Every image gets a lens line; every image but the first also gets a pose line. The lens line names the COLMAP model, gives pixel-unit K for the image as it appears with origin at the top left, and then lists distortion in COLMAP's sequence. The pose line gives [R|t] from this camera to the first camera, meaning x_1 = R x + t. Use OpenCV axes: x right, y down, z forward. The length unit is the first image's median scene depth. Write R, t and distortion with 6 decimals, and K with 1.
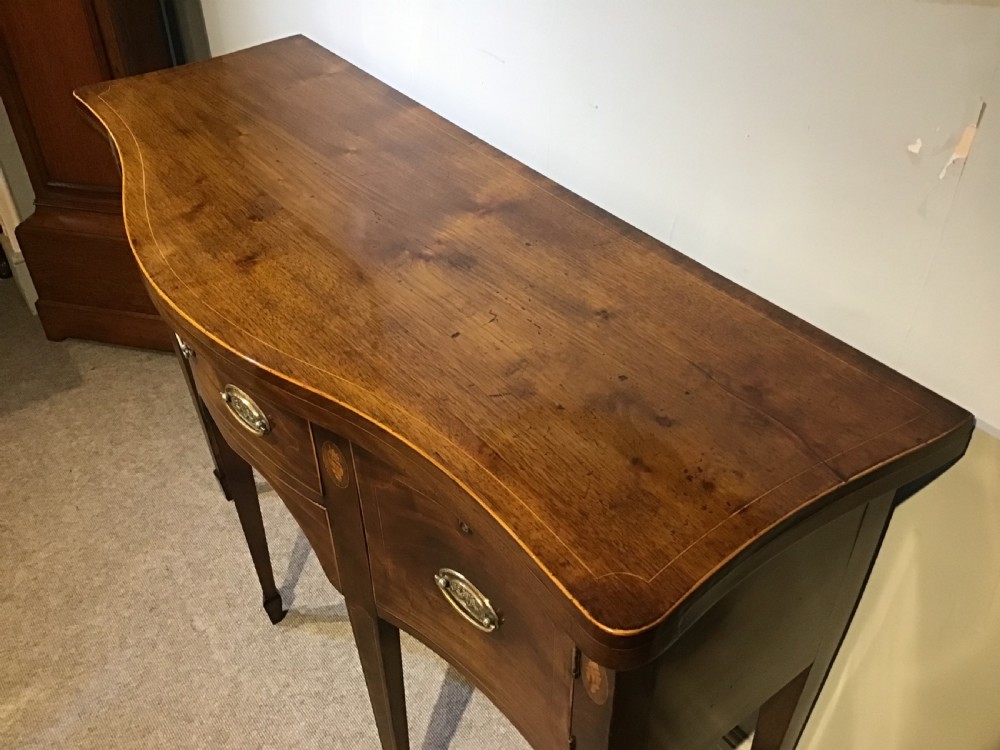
lens RADIAL K [[910.8, 0, 498.4], [0, 910.8, 373.5], [0, 0, 1]] dist [0.120029, -0.268164]
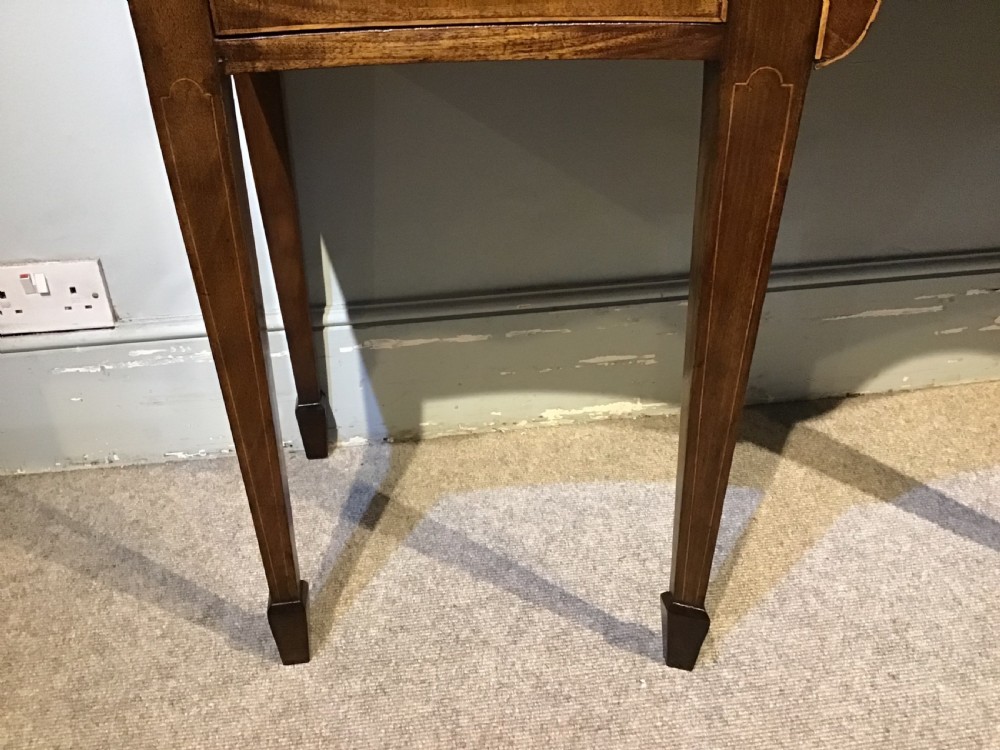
lens RADIAL K [[904.3, 0, 498.2], [0, 904.3, 368.5], [0, 0, 1]] dist [0.100514, -0.199232]
pose [[0.493379, -0.453919, 0.741980, -0.621758], [0.558168, 0.819455, 0.130162, 0.023001], [-0.667102, 0.349930, 0.657665, 0.743181]]
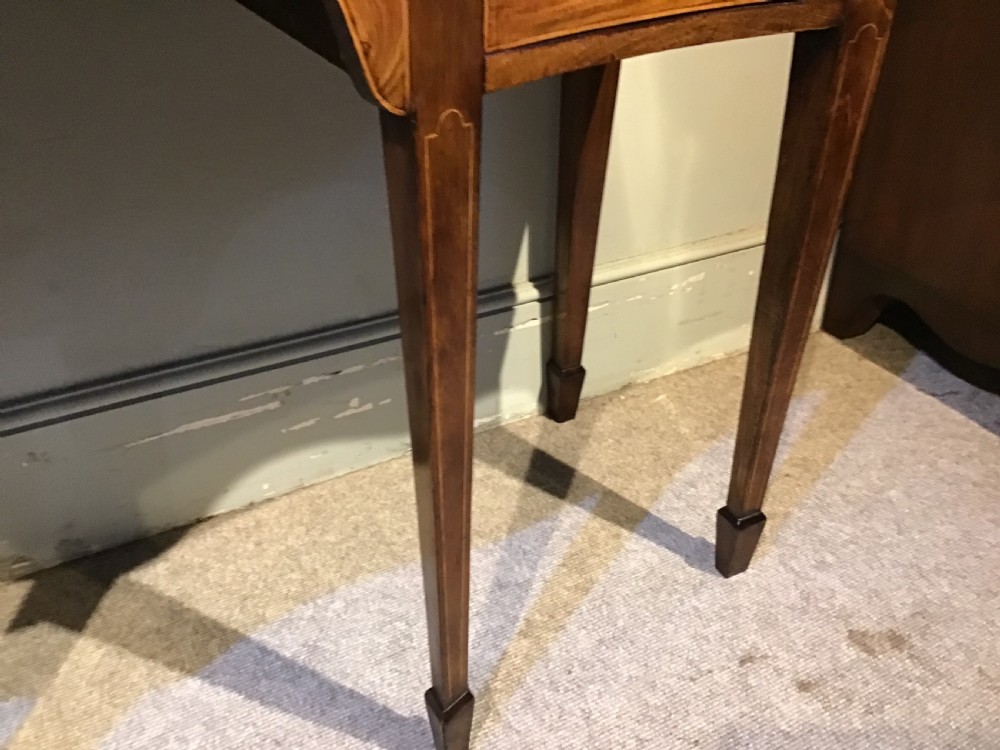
lens RADIAL K [[904.3, 0, 498.2], [0, 904.3, 368.5], [0, 0, 1]] dist [0.100514, -0.199232]
pose [[0.144864, -0.501042, 0.853213, -0.383580], [0.611905, 0.723003, 0.320684, 0.149130], [-0.777552, 0.475629, 0.411327, 0.589371]]
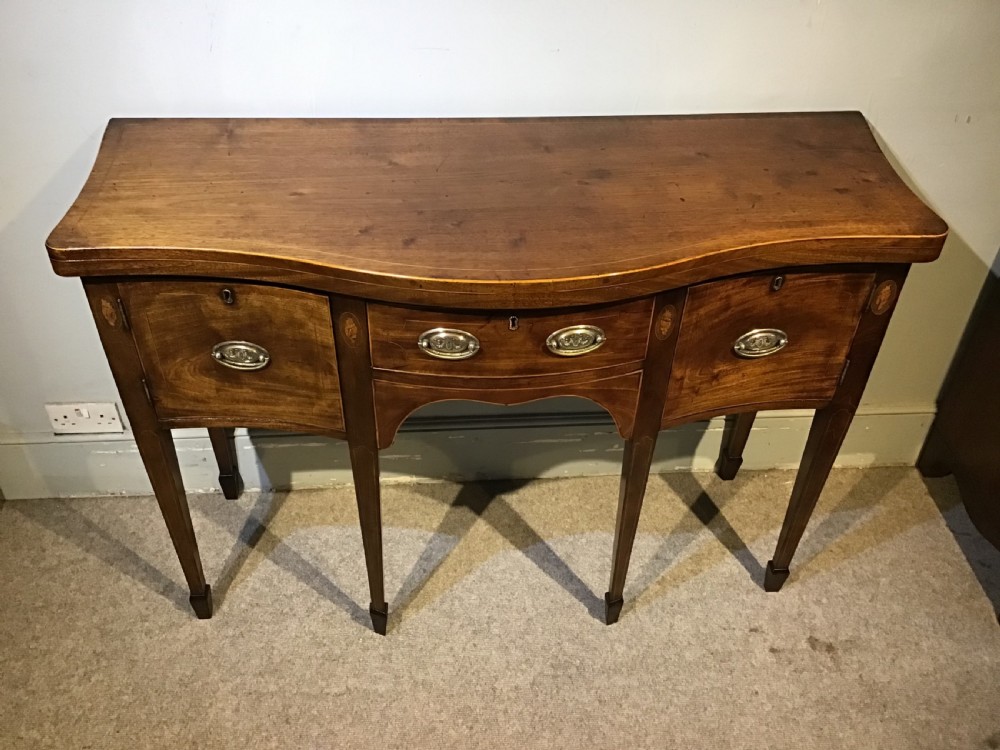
lens RADIAL K [[897.6, 0, 497.1], [0, 897.6, 367.7], [0, 0, 1]] dist [0.149034, -0.330190]
pose [[0.540465, -0.520141, 0.661325, -0.755201], [0.502894, 0.829864, 0.241710, -0.183672], [-0.674533, 0.201941, 0.710088, 0.115399]]
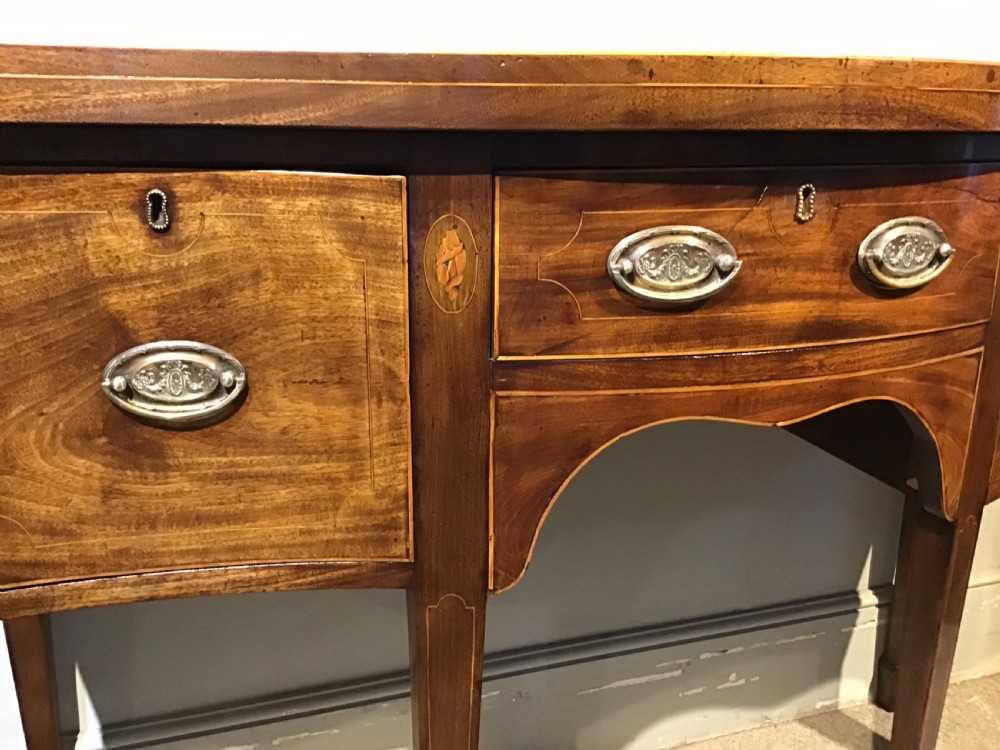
lens RADIAL K [[910.5, 0, 500.0], [0, 910.5, 375.0], [0, 0, 1]] dist [0.065338, -0.117004]
pose [[0.314550, -0.241816, 0.917923, -0.611989], [0.580683, 0.813984, 0.015448, -0.041159], [-0.750910, 0.528163, 0.396457, 0.633715]]
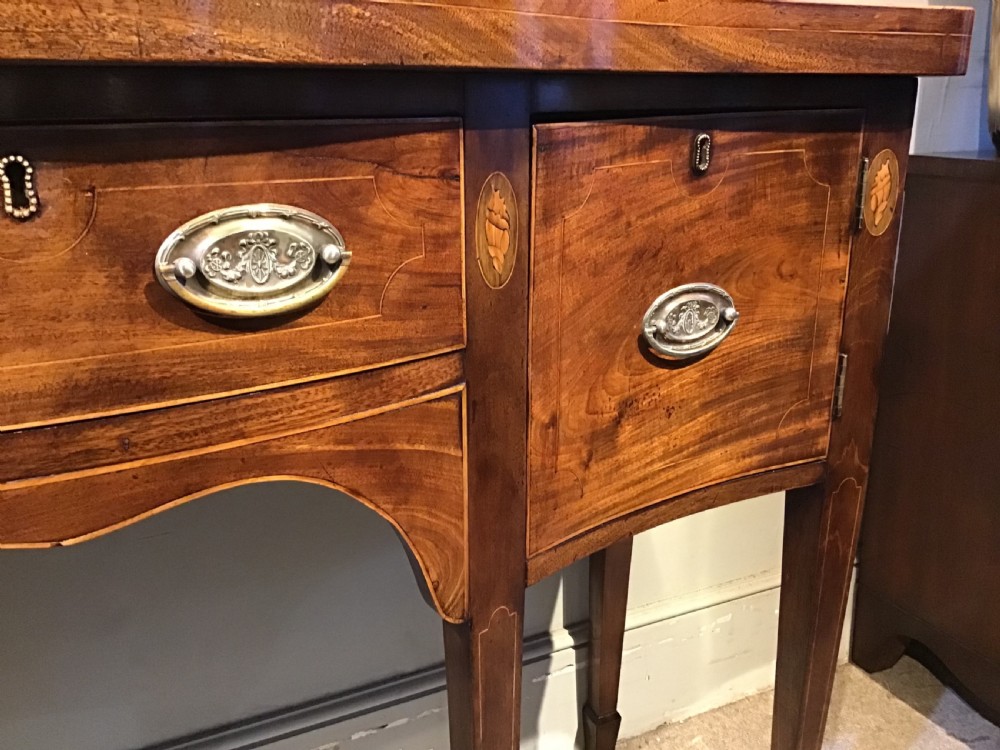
lens RADIAL K [[910.8, 0, 498.4], [0, 910.8, 373.5], [0, 0, 1]] dist [0.120029, -0.268164]
pose [[0.183199, -0.274074, 0.944098, -0.414812], [0.615341, 0.780924, 0.107299, 0.063091], [-0.766677, 0.561285, 0.311713, 0.517203]]
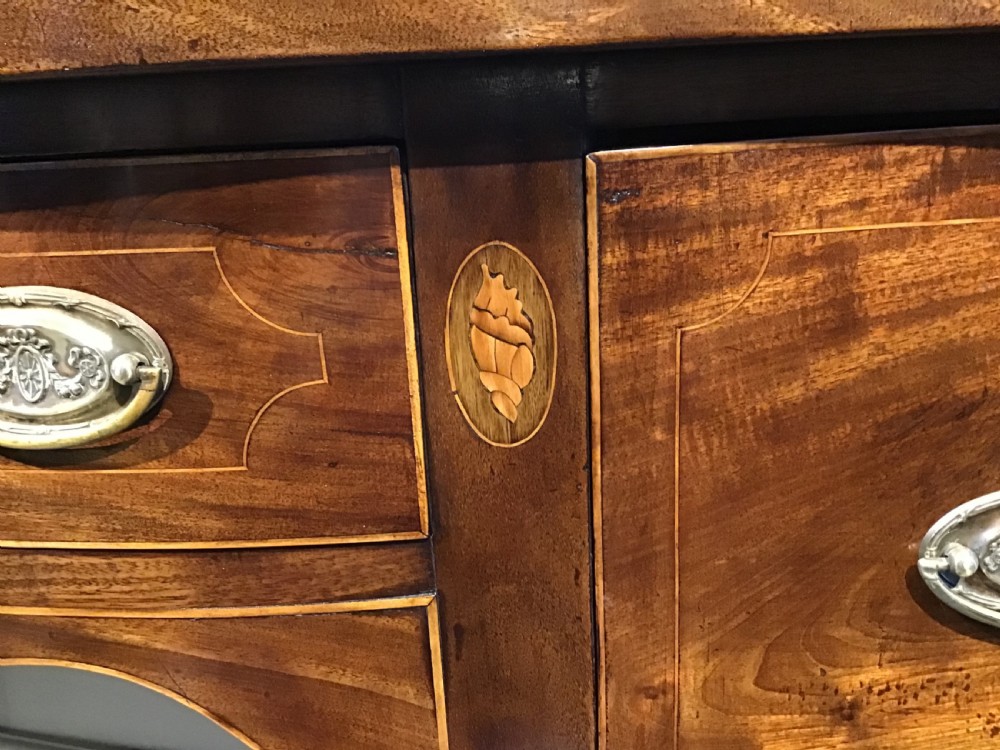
lens RADIAL K [[910.8, 0, 498.4], [0, 910.8, 373.5], [0, 0, 1]] dist [0.120029, -0.268164]
pose [[0.787526, -0.204221, 0.581461, -0.207425], [0.415452, 0.872807, -0.256138, 0.106326], [-0.455195, 0.443284, 0.772202, 0.457845]]
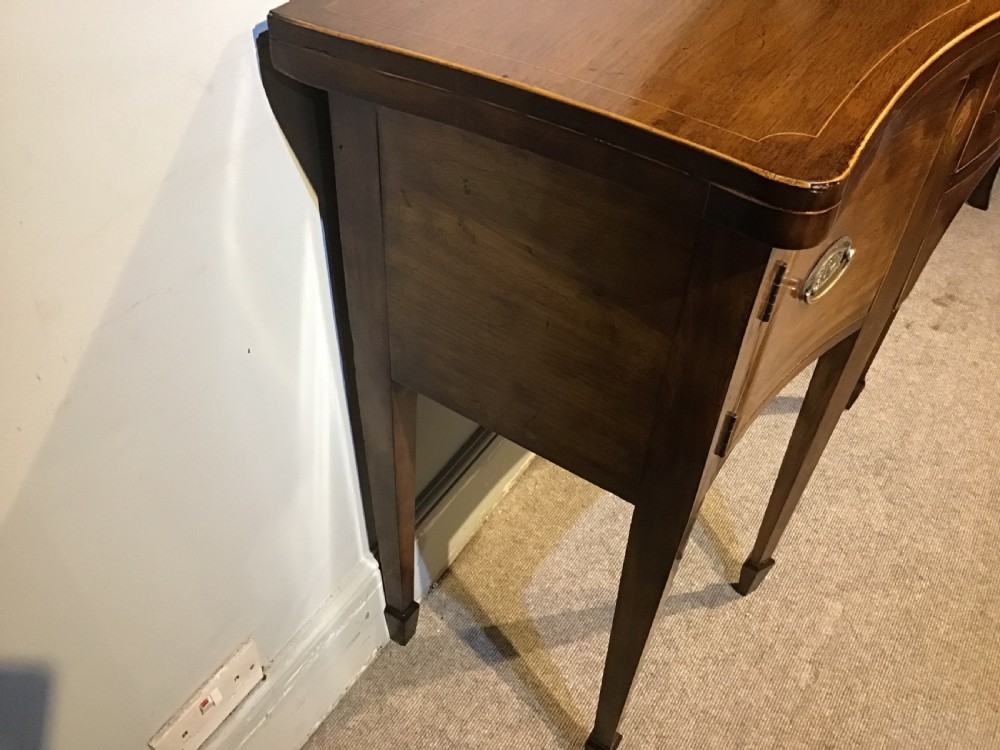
lens RADIAL K [[904.3, 0, 498.2], [0, 904.3, 368.5], [0, 0, 1]] dist [0.100514, -0.199232]
pose [[-0.347725, -0.650103, 0.675613, -0.616530], [0.565441, 0.429392, 0.704201, -0.524996], [-0.747906, 0.626888, 0.218285, 0.935878]]
